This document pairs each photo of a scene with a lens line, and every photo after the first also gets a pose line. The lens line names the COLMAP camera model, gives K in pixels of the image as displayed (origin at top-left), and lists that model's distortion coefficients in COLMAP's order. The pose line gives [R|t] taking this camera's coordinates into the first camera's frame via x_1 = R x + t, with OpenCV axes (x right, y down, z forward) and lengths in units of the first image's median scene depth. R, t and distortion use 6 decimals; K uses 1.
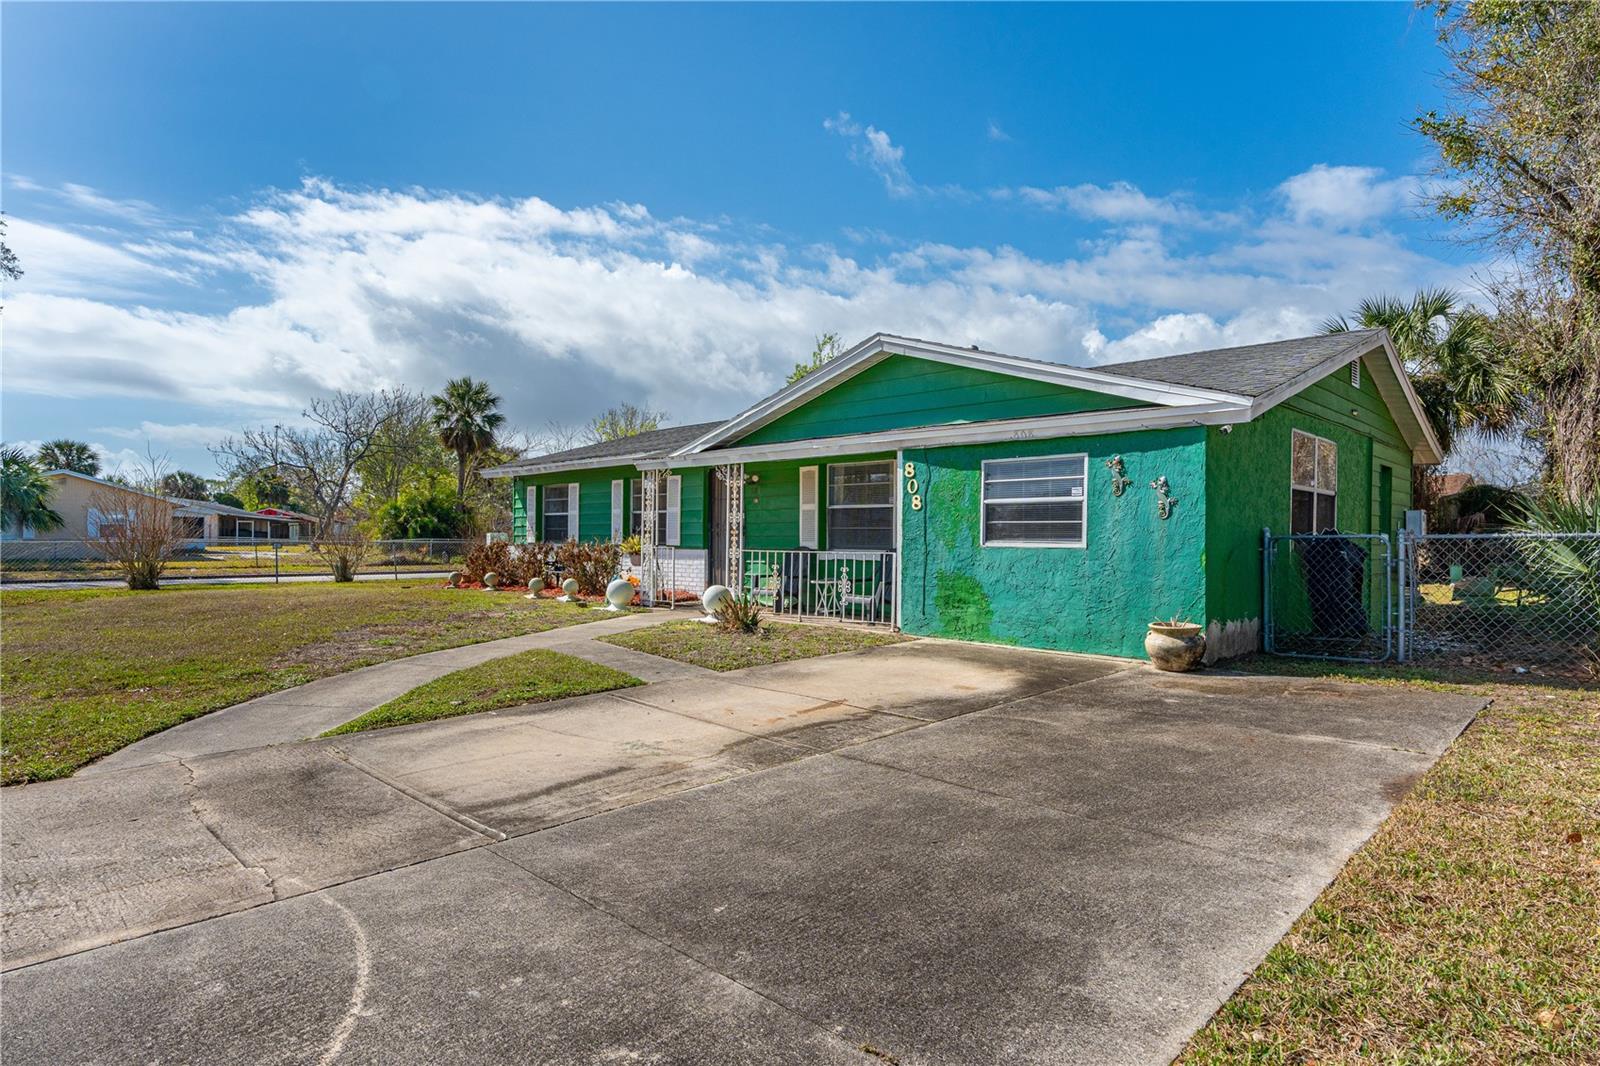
lens RADIAL K [[858.8, 0, 800.0], [0, 858.8, 533.0], [0, 0, 1]] dist [-0.000019, -0.000006]
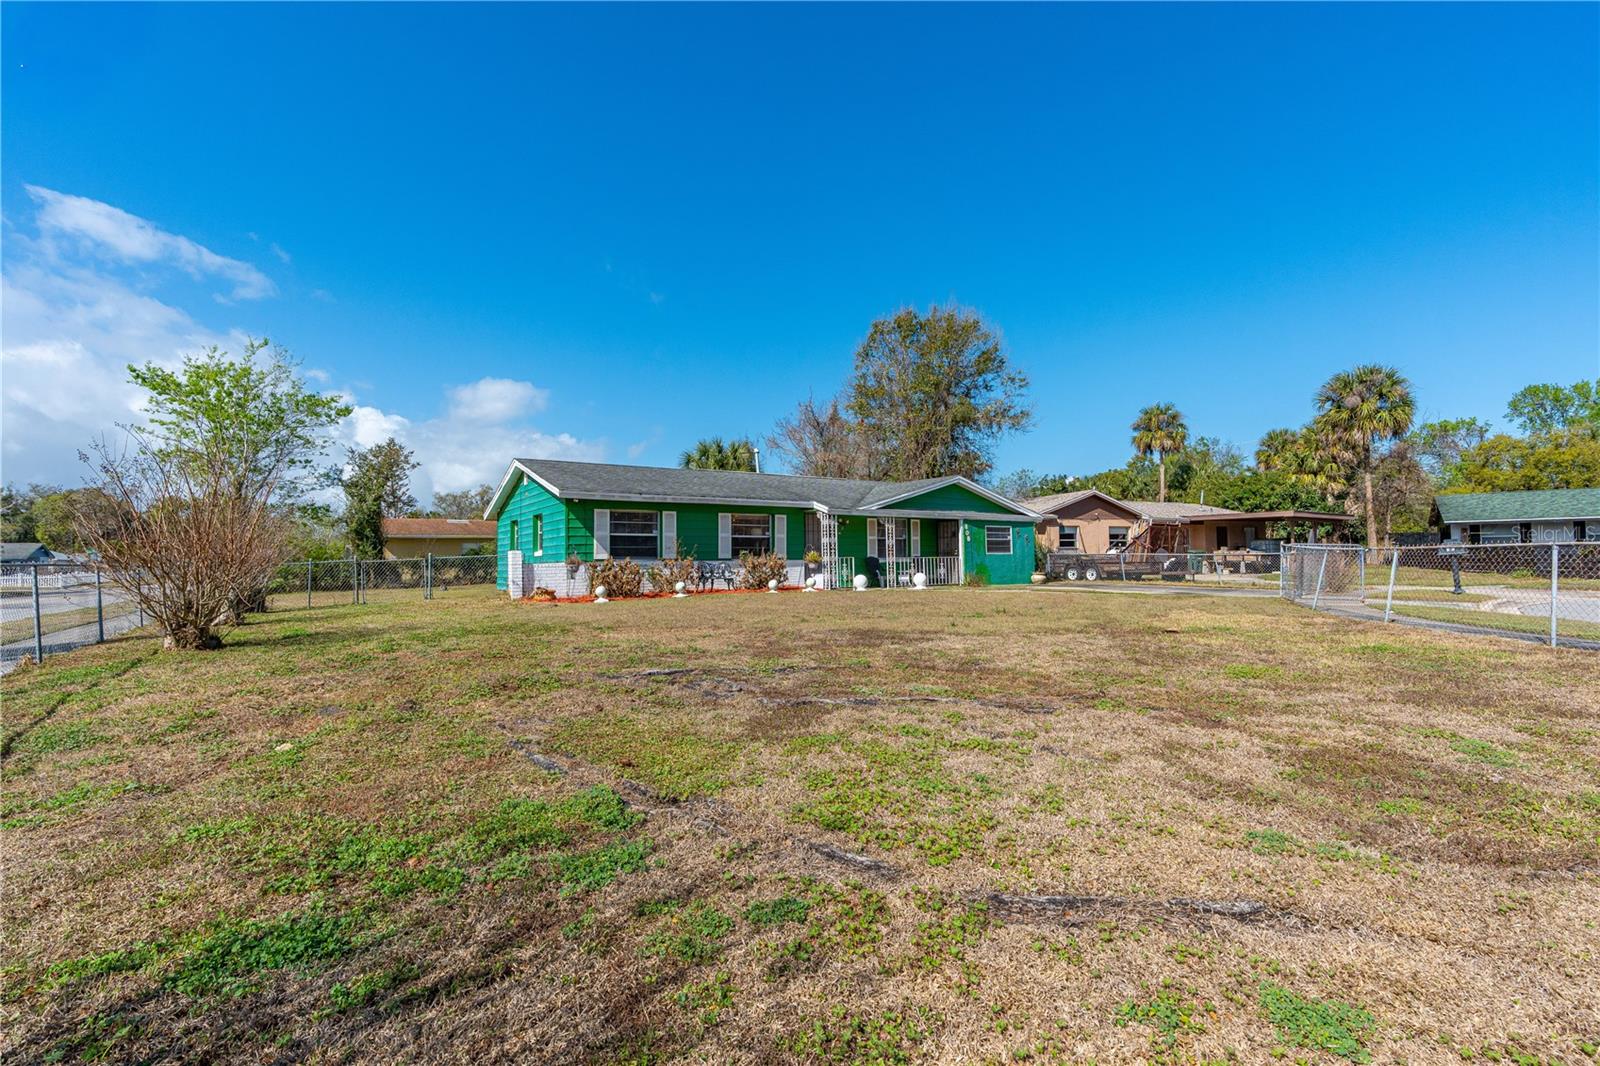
lens RADIAL K [[725.7, 0, 800.0], [0, 725.7, 533.0], [0, 0, 1]] dist [-0.000013, -0.000016]
pose [[0.237012, 0.016627, 0.971364, -2.090739], [-0.003860, 0.999862, -0.016173, -0.013199], [-0.971499, 0.000083, 0.237044, 0.891699]]
